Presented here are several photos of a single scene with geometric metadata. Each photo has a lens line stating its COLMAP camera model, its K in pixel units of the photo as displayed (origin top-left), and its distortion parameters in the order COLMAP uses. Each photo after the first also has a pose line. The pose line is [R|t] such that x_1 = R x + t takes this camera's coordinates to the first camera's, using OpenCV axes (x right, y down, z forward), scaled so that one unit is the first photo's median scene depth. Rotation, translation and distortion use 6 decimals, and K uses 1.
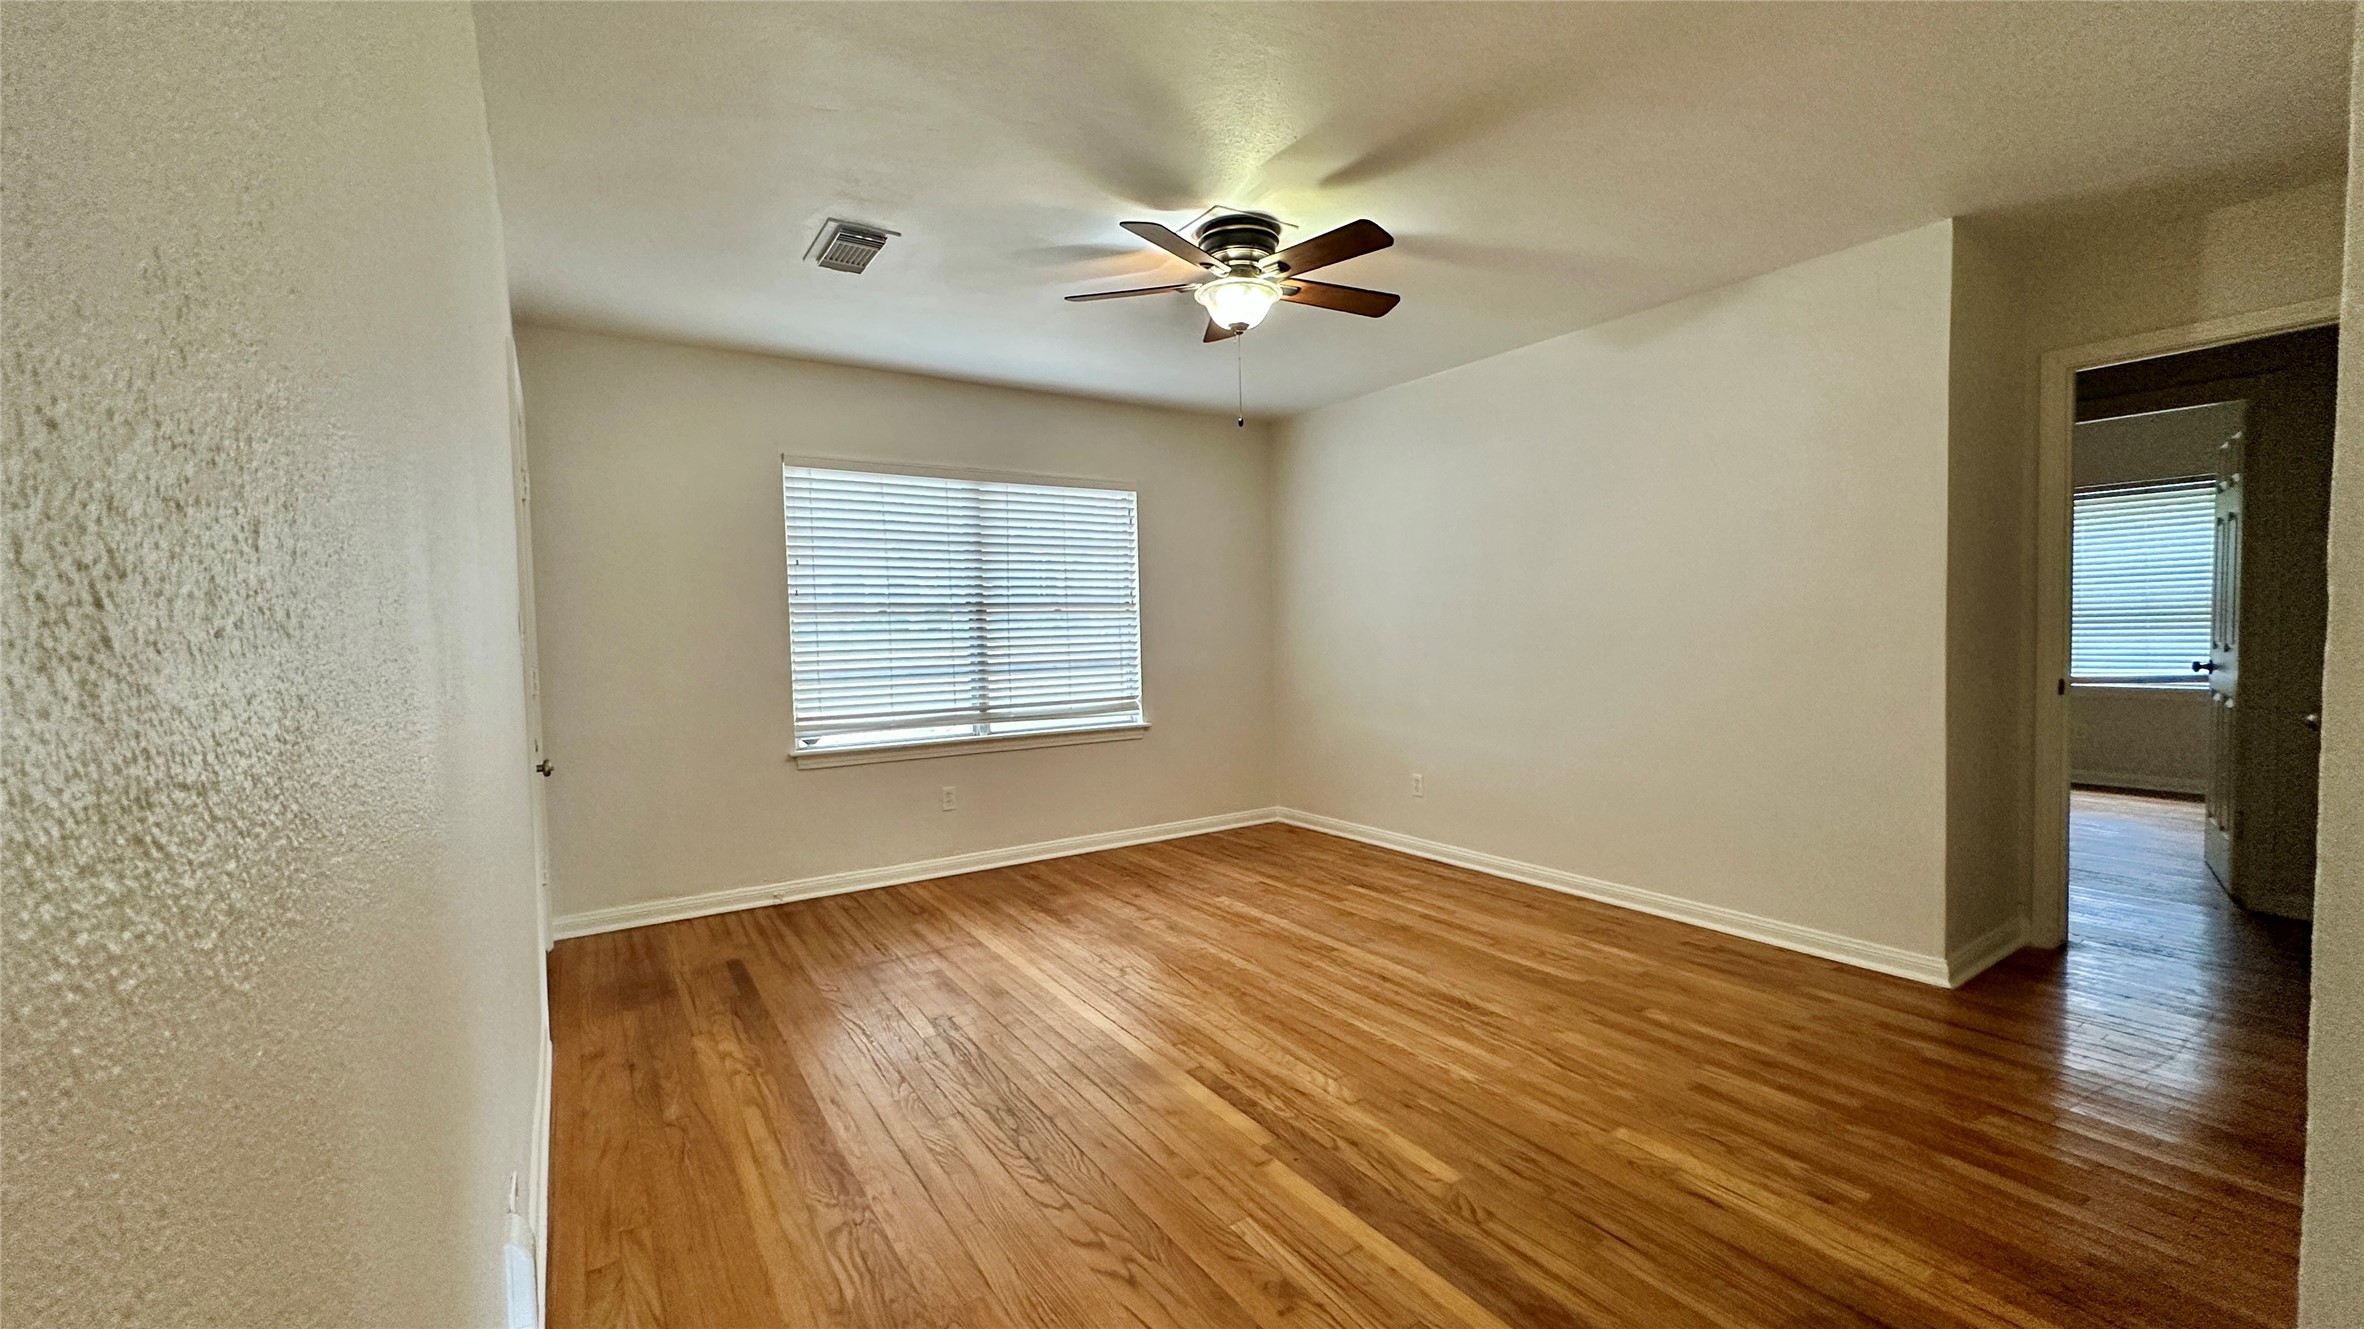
lens RADIAL K [[946.2, 0, 1178.4], [0, 946.2, 664.5], [0, 0, 1]] dist [-0.000820, 0.000198]
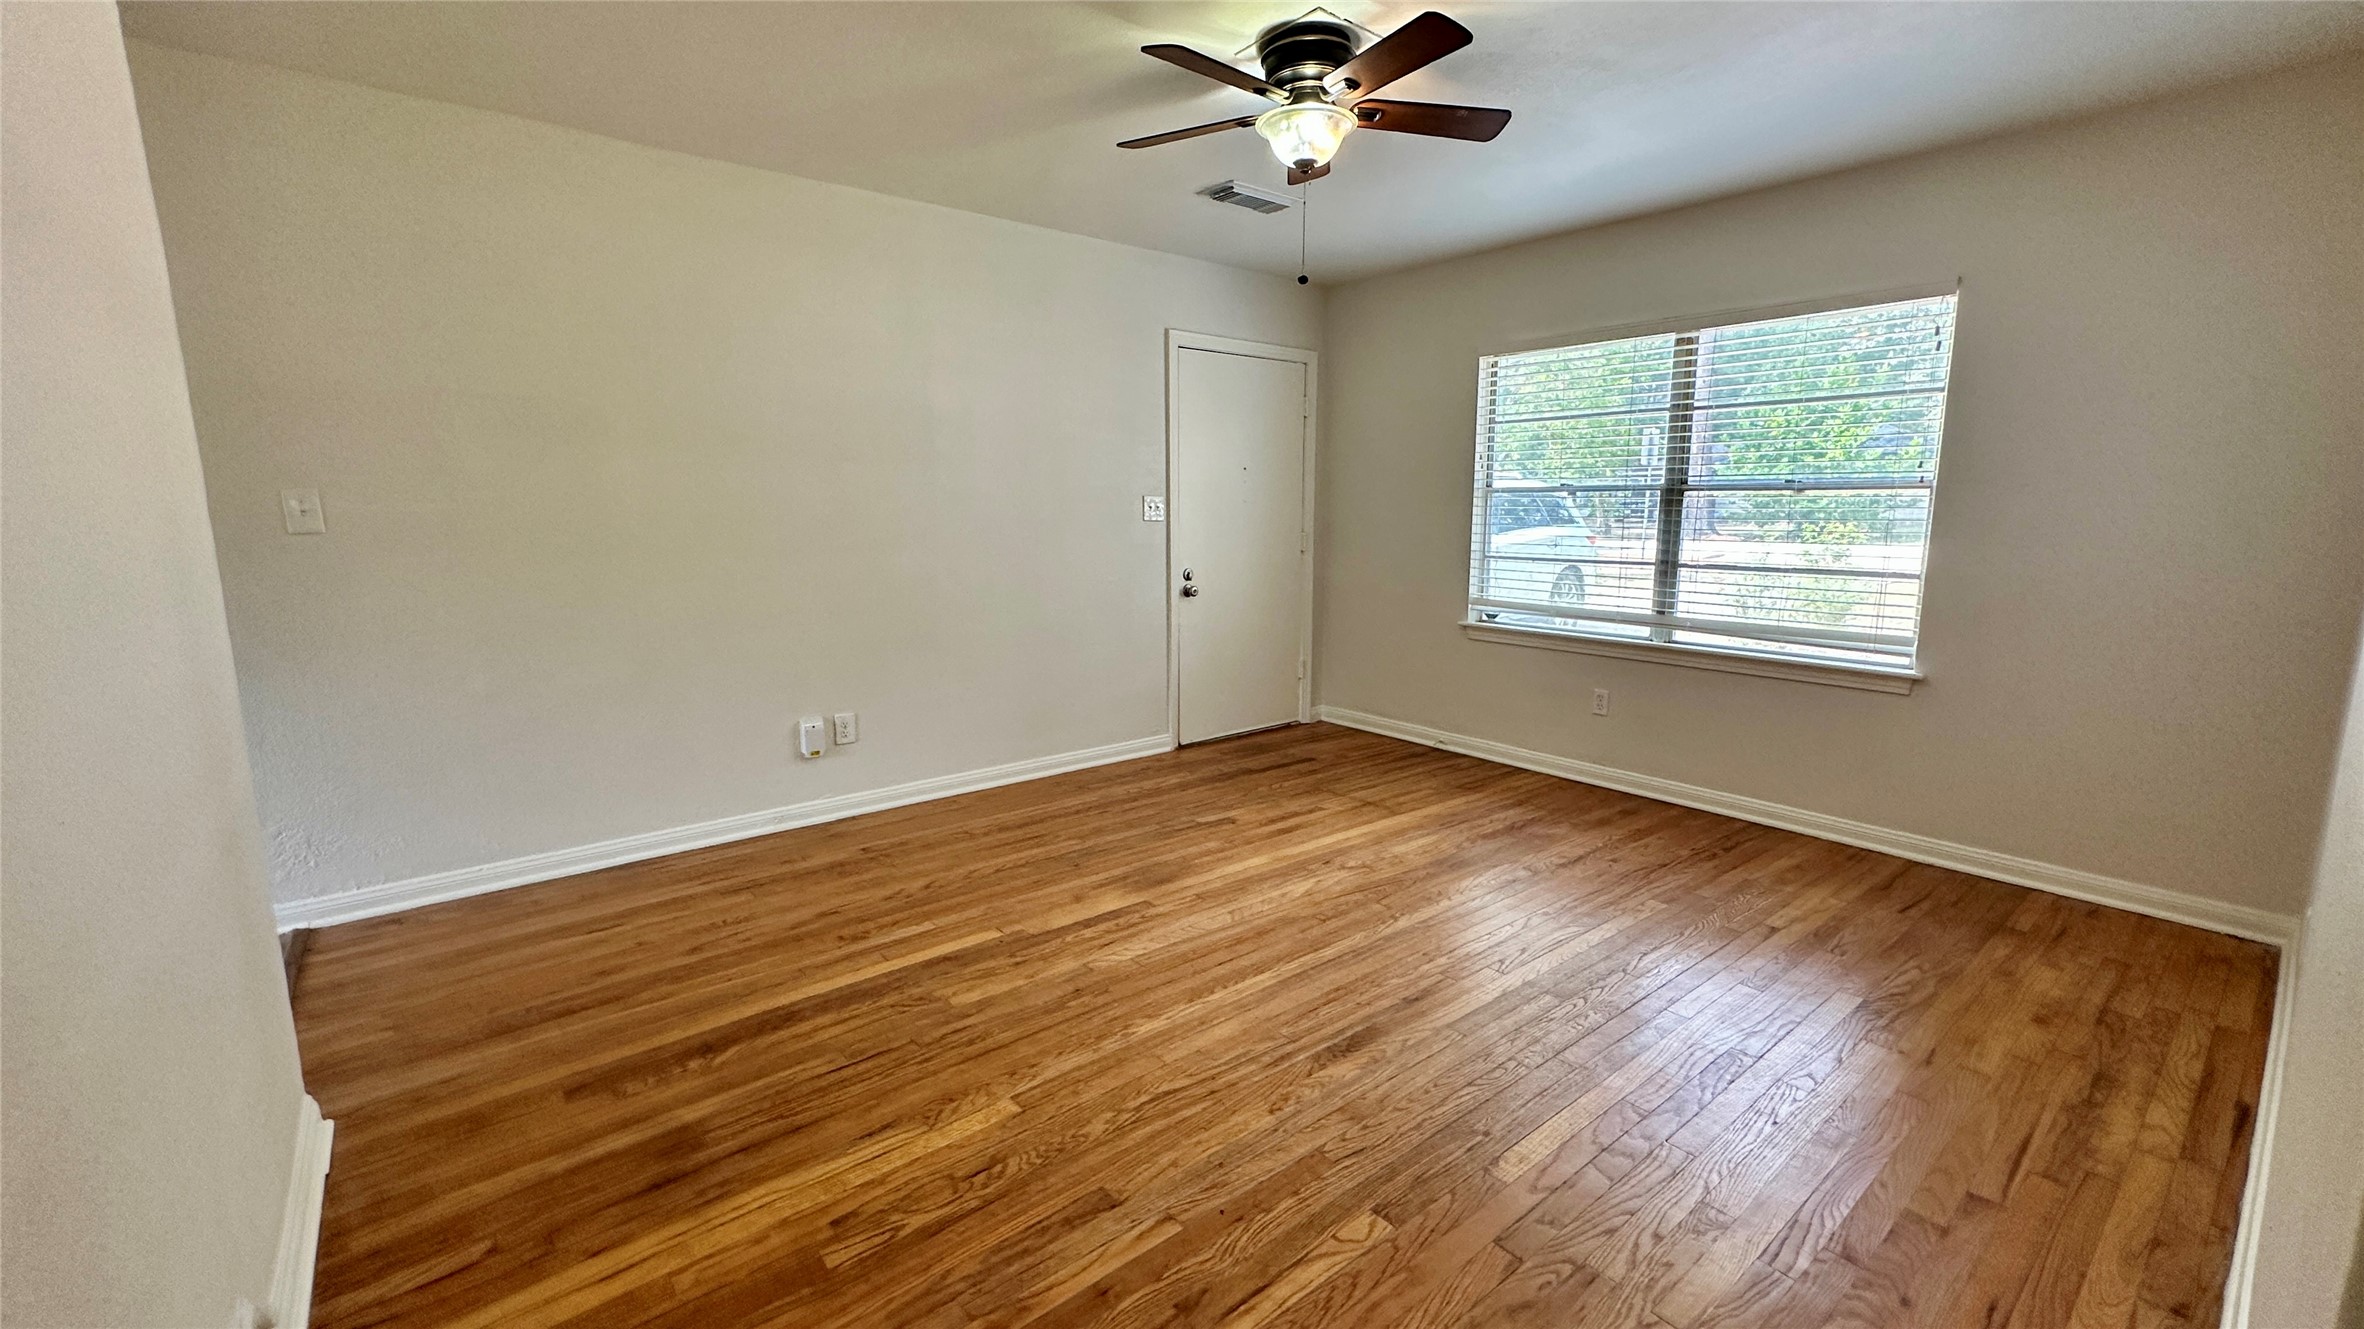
lens RADIAL K [[946.2, 0, 1178.4], [0, 946.2, 664.5], [0, 0, 1]] dist [-0.000820, 0.000198]
pose [[0.100026, 0.180583, -0.978460, 0.820175], [-0.050766, 0.983038, 0.176238, -0.046645], [0.993689, 0.032044, 0.107497, 0.676876]]
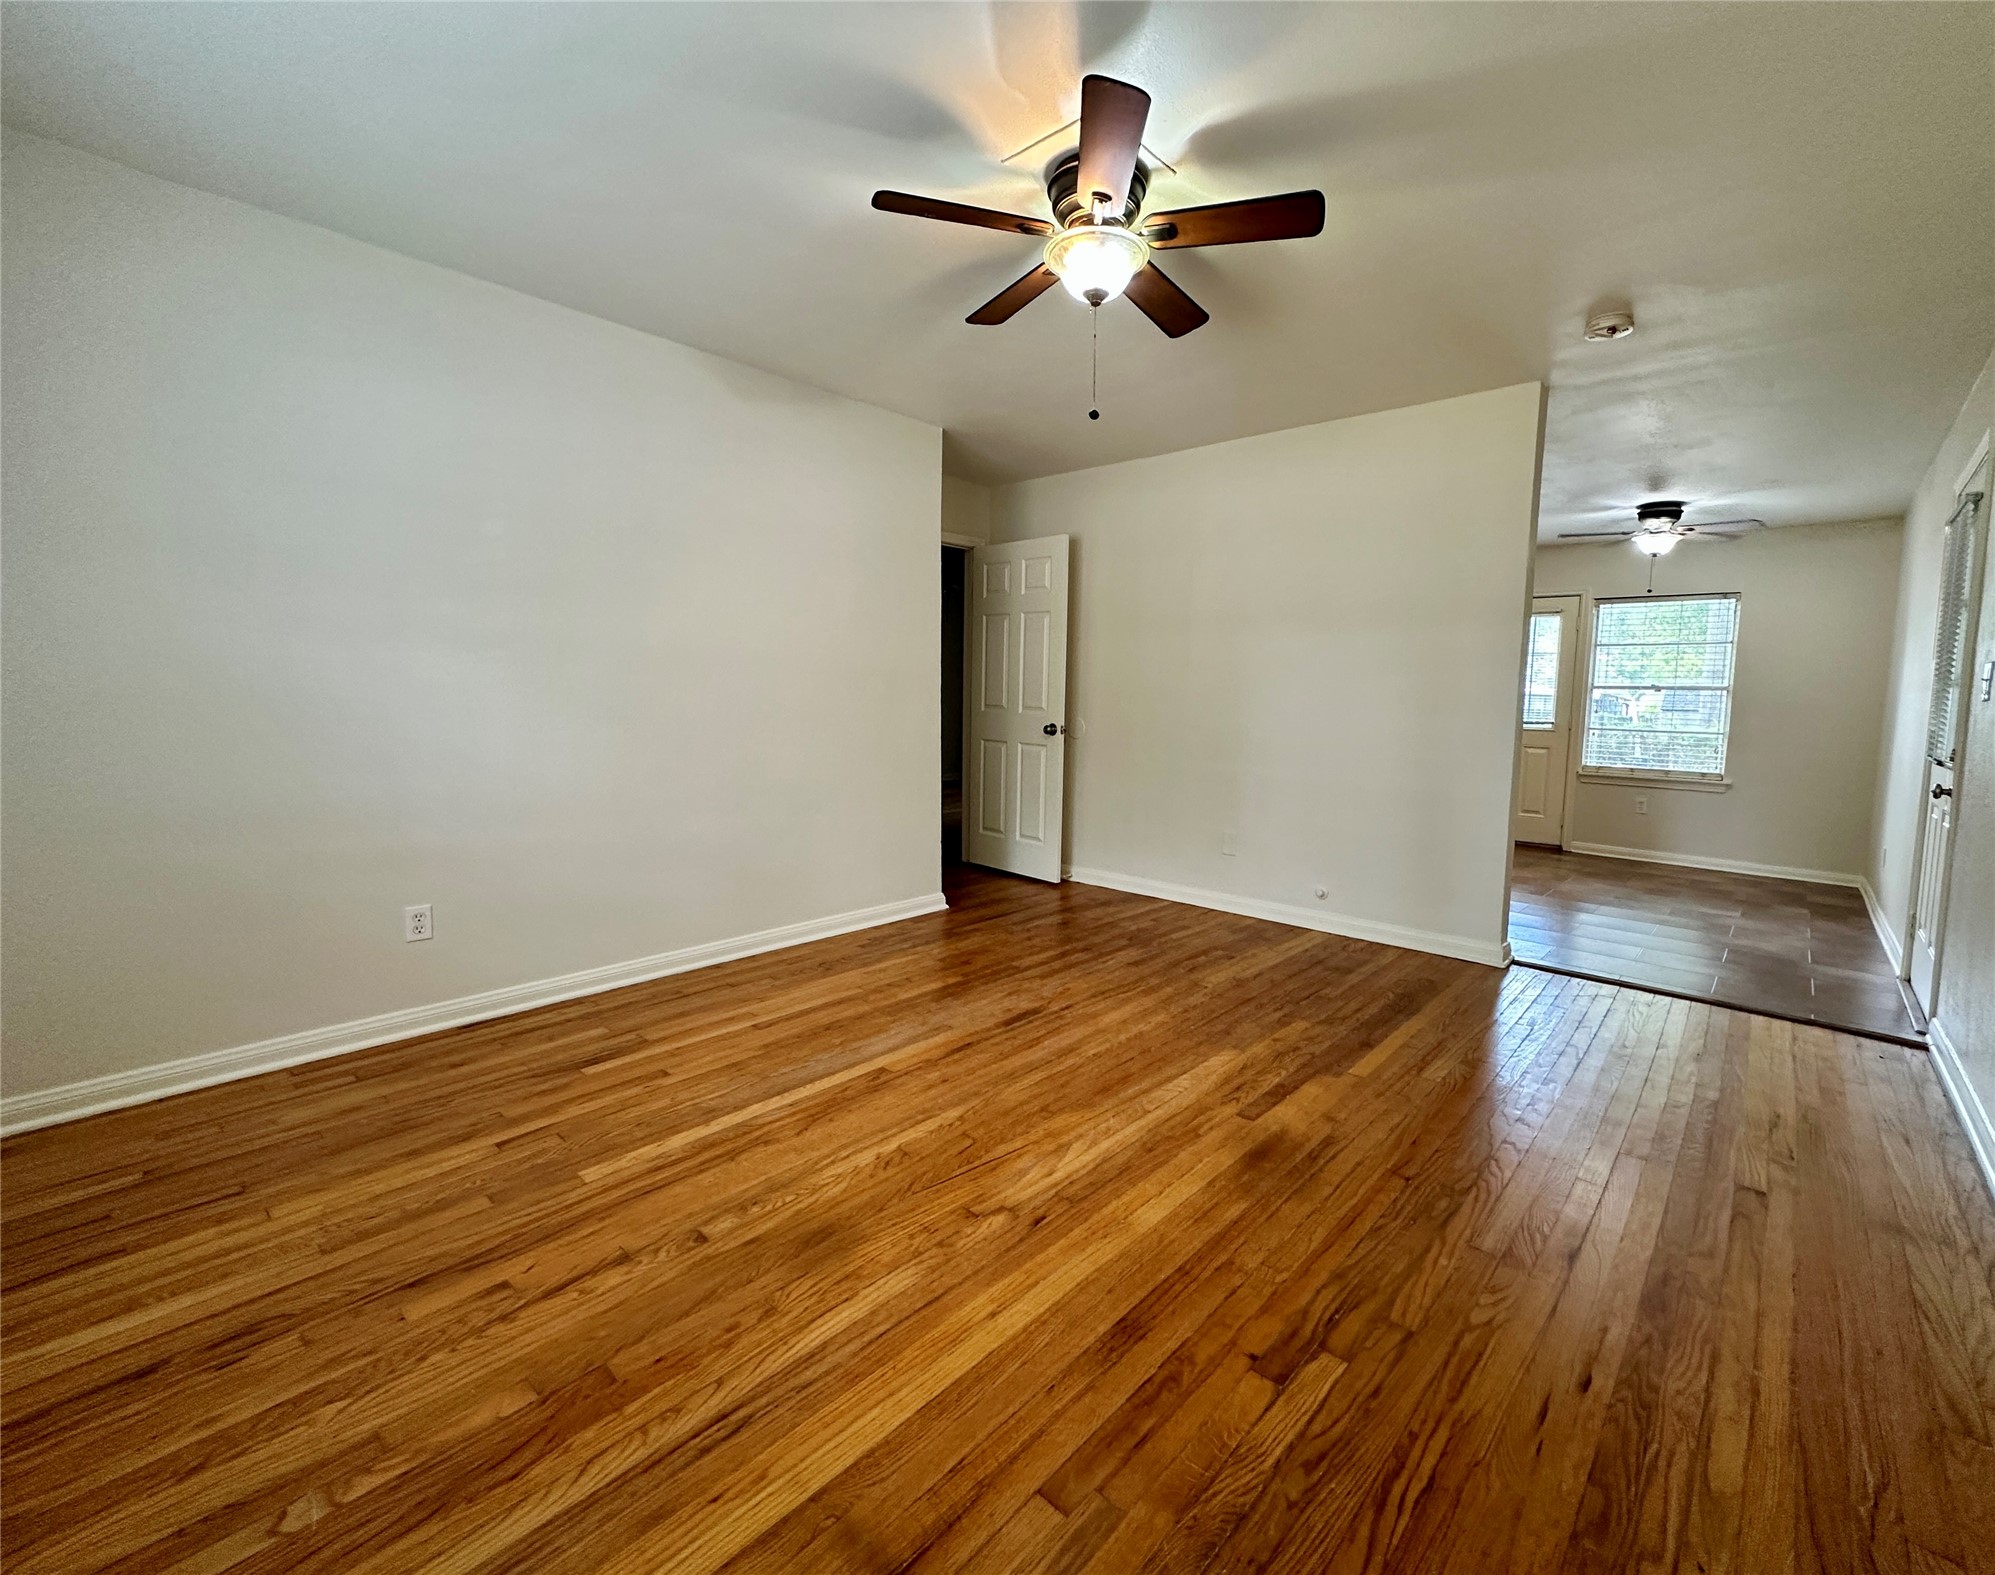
lens RADIAL K [[852.1, 0, 1064.4], [0, 852.1, 781.9], [0, 0, 1]] dist [0.000414, 0.000027]
pose [[-0.279037, -0.078689, 0.957051, -0.560645], [0.033213, 0.995250, 0.091513, -0.003235], [-0.959706, 0.057322, -0.275098, 1.051706]]
